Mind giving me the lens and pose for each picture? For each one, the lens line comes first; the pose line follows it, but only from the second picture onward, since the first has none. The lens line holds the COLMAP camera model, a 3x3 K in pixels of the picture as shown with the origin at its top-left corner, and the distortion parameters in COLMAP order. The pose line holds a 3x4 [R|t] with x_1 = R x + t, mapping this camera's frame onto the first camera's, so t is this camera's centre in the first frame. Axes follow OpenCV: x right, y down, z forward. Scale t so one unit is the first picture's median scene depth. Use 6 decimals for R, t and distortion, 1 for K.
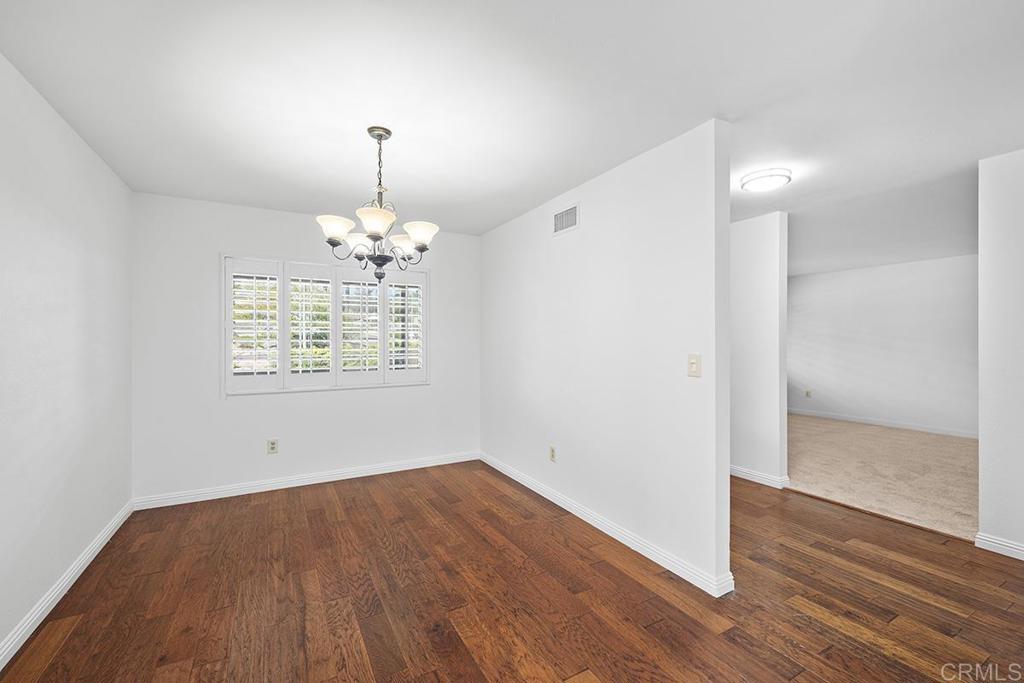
lens RADIAL K [[435.5, 0, 514.9], [0, 435.5, 340.3], [0, 0, 1]] dist [-0.003269, -0.000741]
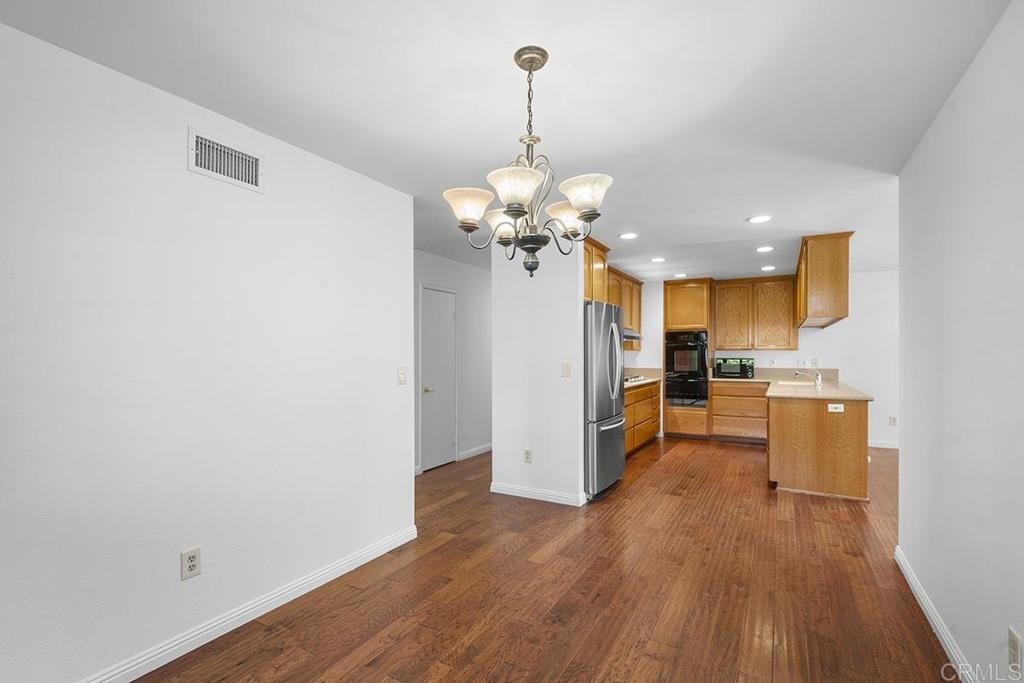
lens RADIAL K [[478.6, 0, 514.2], [0, 478.6, 347.7], [0, 0, 1]] dist [0.000505, 0.000039]
pose [[-0.531456, 0.007879, 0.847049, -0.993467], [-0.002005, 0.999942, -0.010559, -0.010736], [-0.847083, -0.007310, -0.531410, 1.502044]]
